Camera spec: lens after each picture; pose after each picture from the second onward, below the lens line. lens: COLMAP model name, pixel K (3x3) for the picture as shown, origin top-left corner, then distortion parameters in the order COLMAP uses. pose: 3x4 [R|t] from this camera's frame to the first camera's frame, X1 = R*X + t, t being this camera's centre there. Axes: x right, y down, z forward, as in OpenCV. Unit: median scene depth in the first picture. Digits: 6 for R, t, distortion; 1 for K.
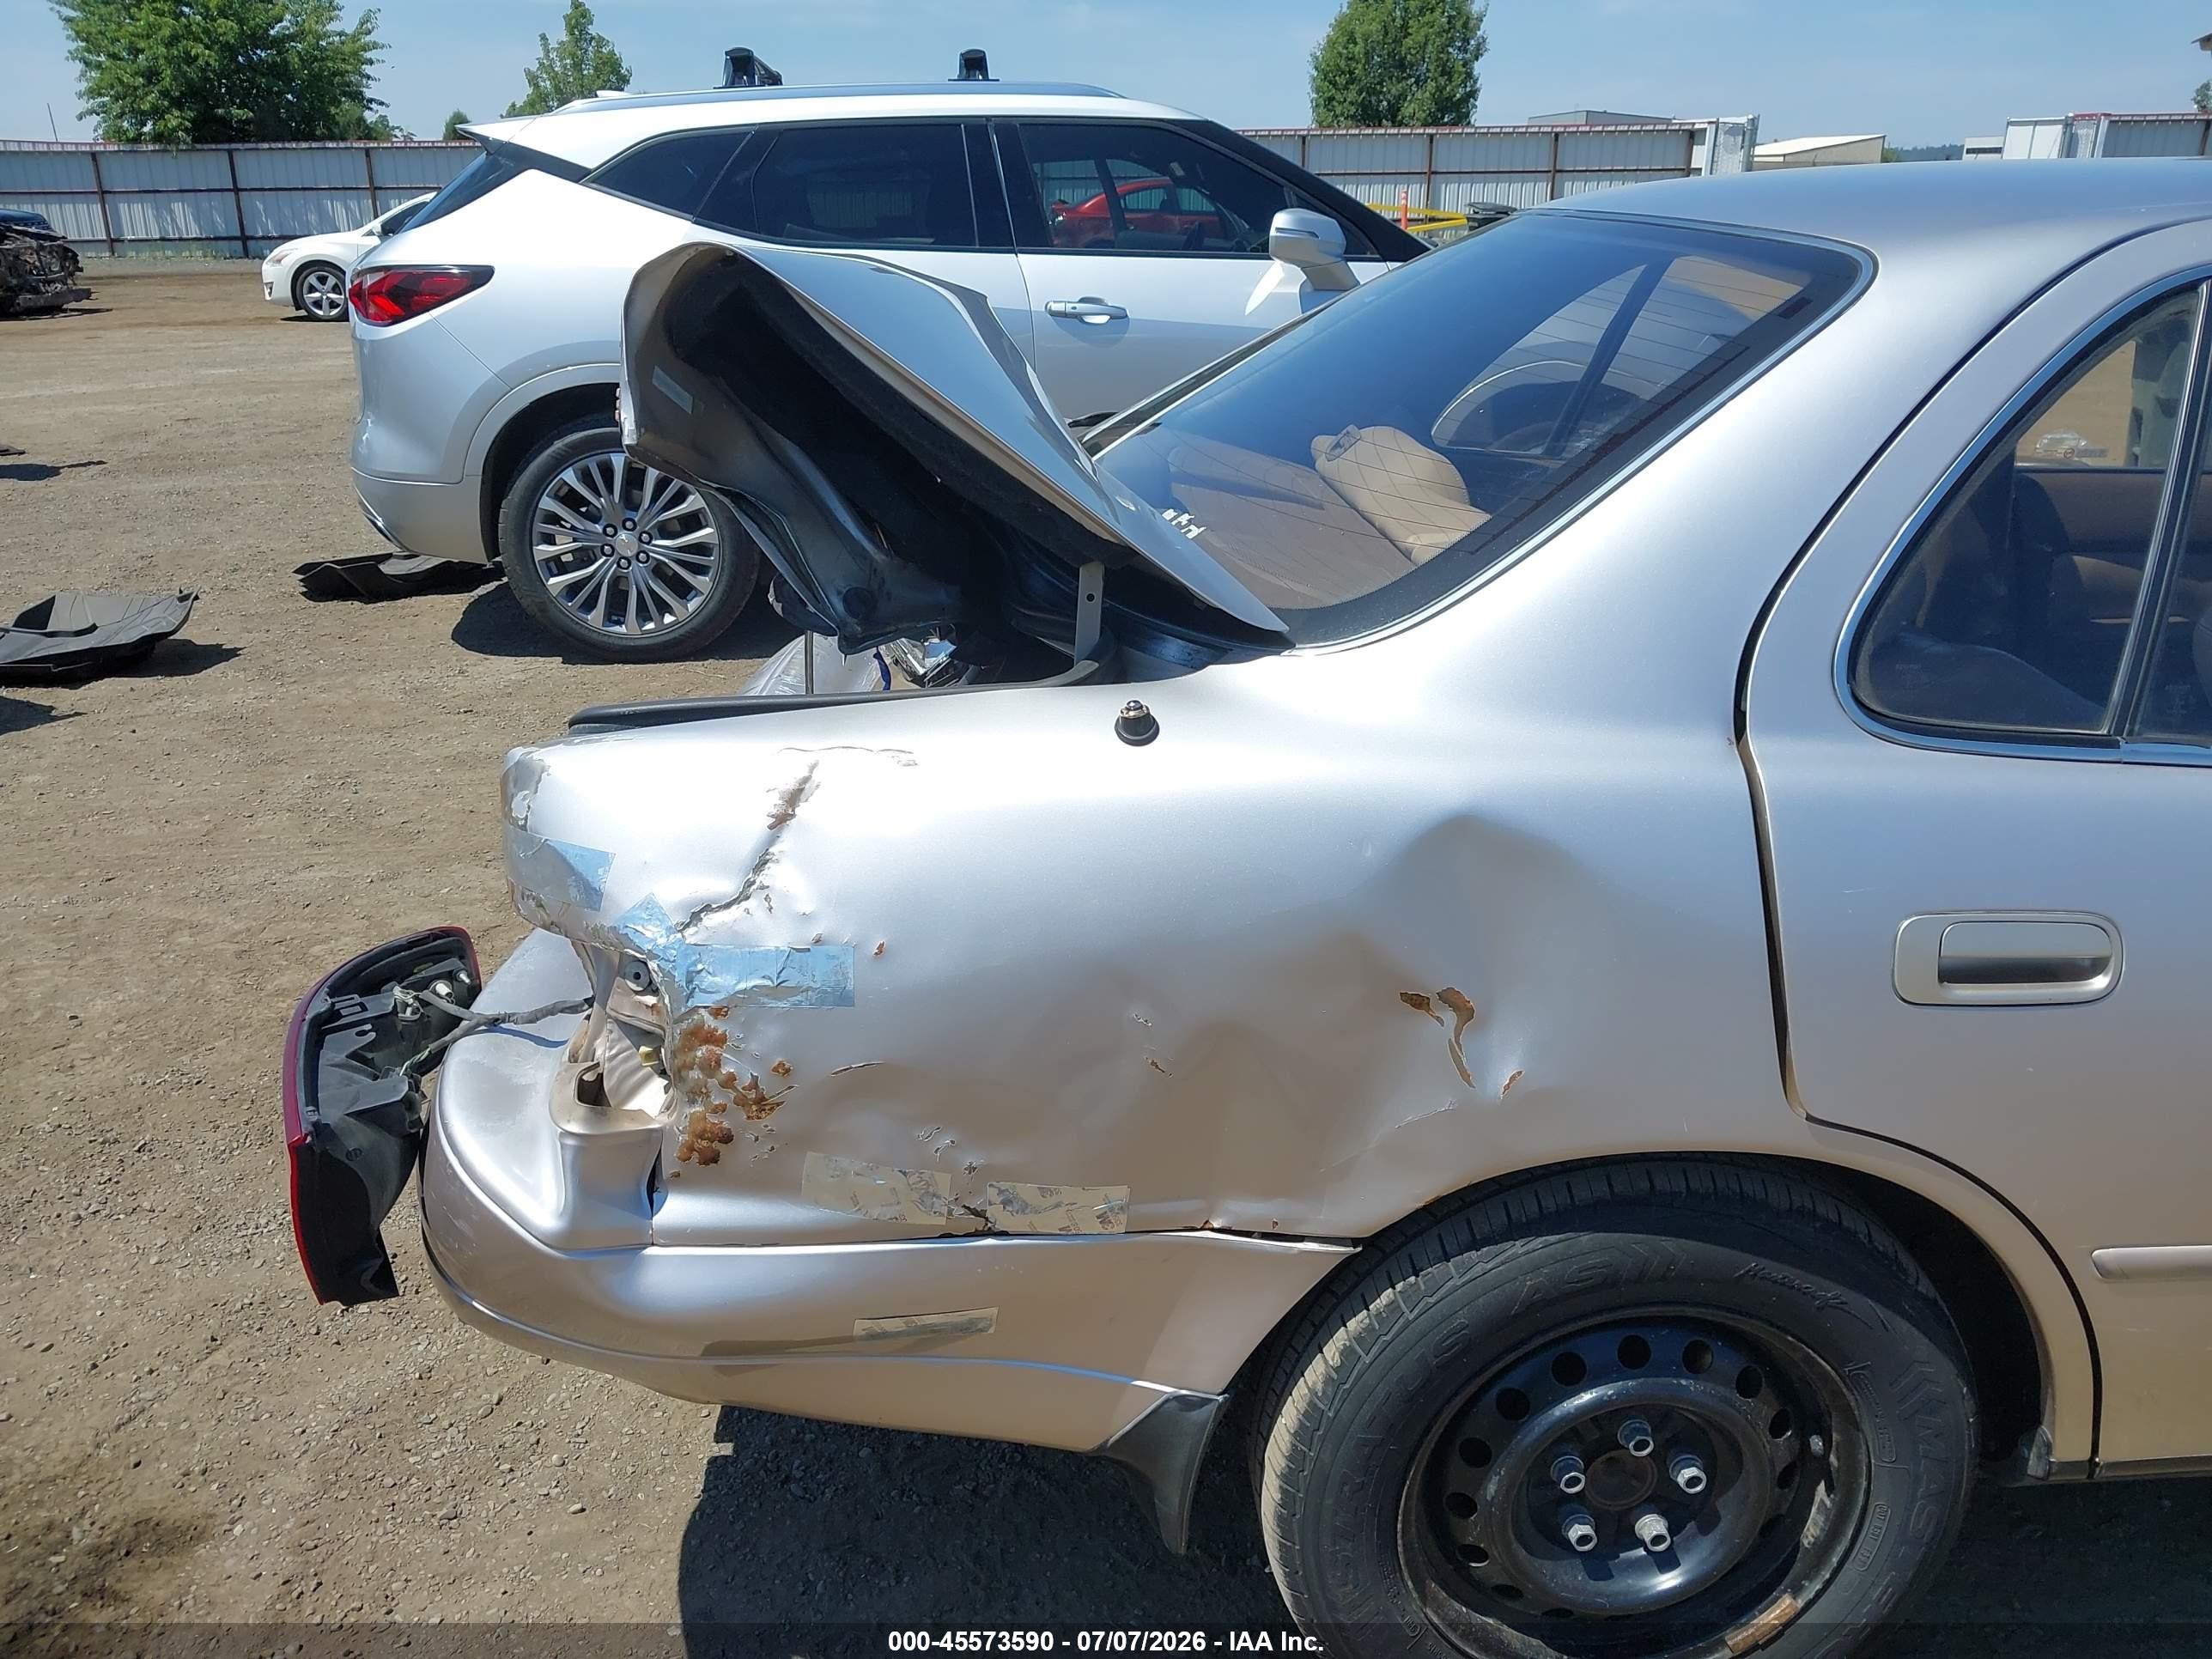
lens RADIAL K [[1741.3, 0, 1115.3], [0, 1741.3, 822.3], [0, 0, 1]] dist [0.006509, -0.010554]
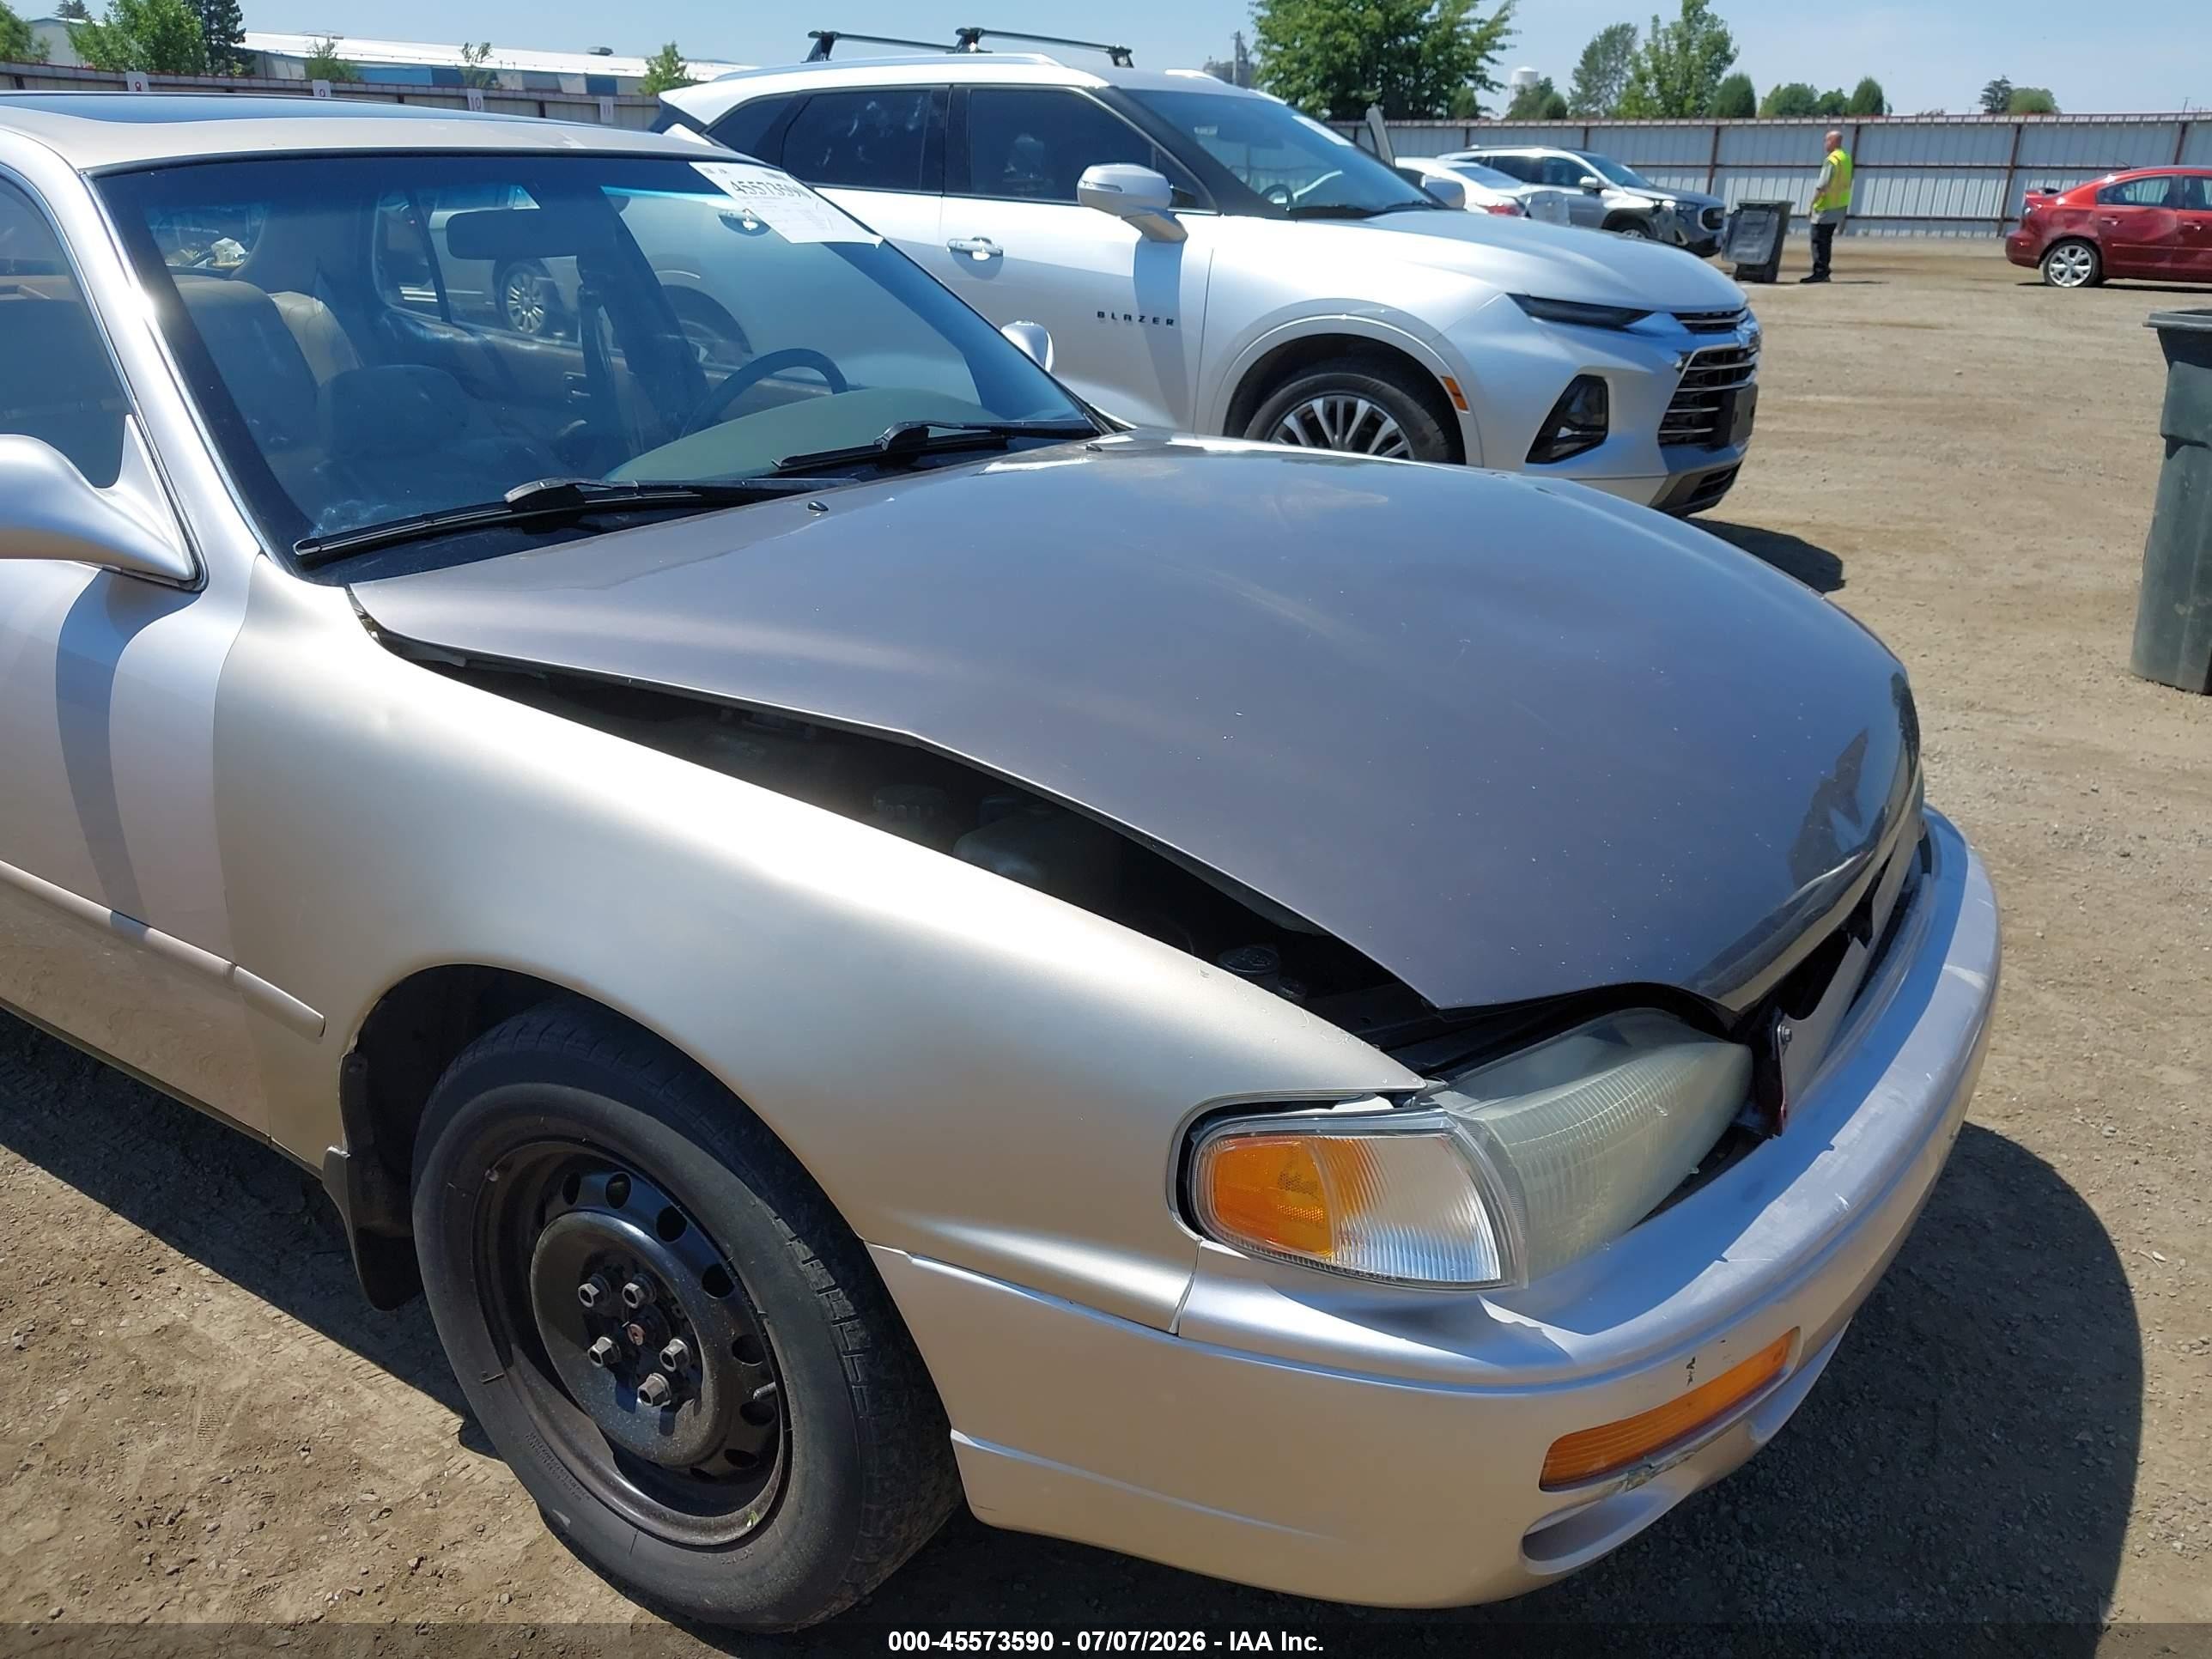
lens RADIAL K [[1741.3, 0, 1111.5], [0, 1741.3, 829.6], [0, 0, 1]] dist [0.006509, -0.010554]
pose [[0.785430, 0.237715, -0.571482, 0.824361], [-0.230880, 0.969189, 0.085831, -0.034807], [0.574278, 0.064530, 0.816113, 0.114761]]
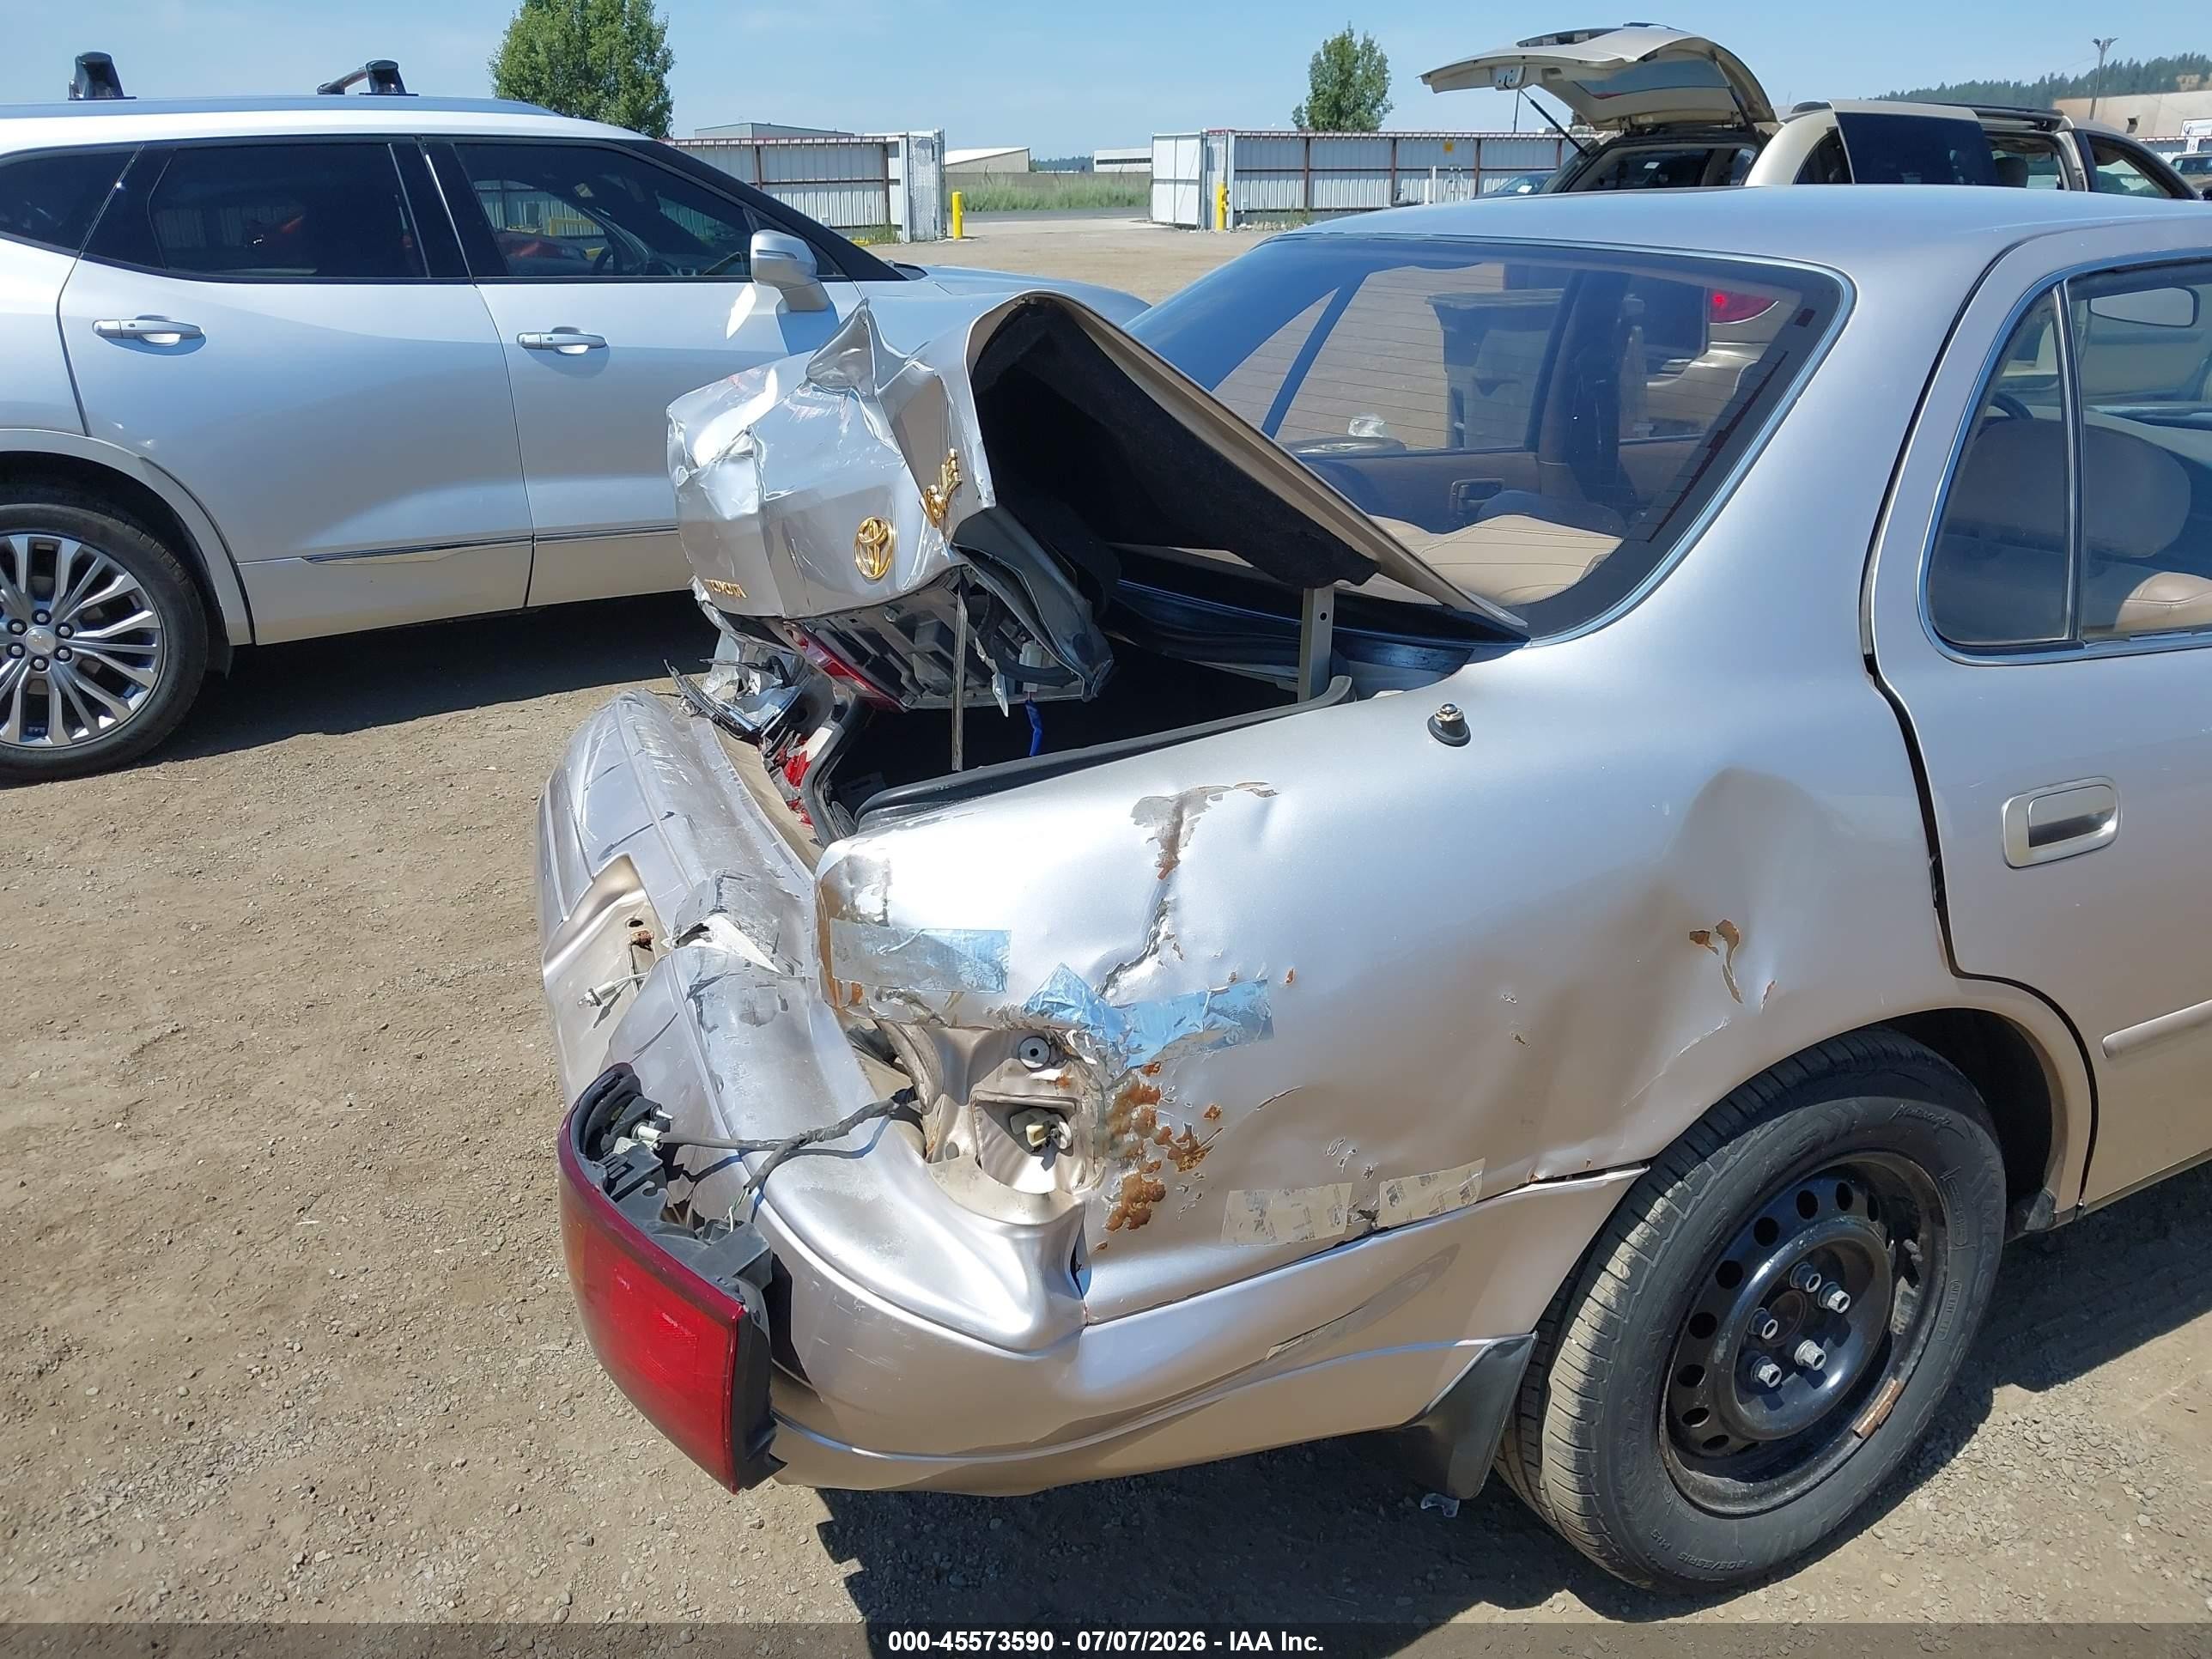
lens RADIAL K [[1741.3, 0, 1103.7], [0, 1741.3, 829.6], [0, 0, 1]] dist [0.006509, -0.010554]
pose [[0.907159, -0.151963, 0.392391, -0.161138], [0.152773, 0.987825, 0.029367, -0.015640], [-0.392076, 0.033307, 0.919330, 0.027104]]
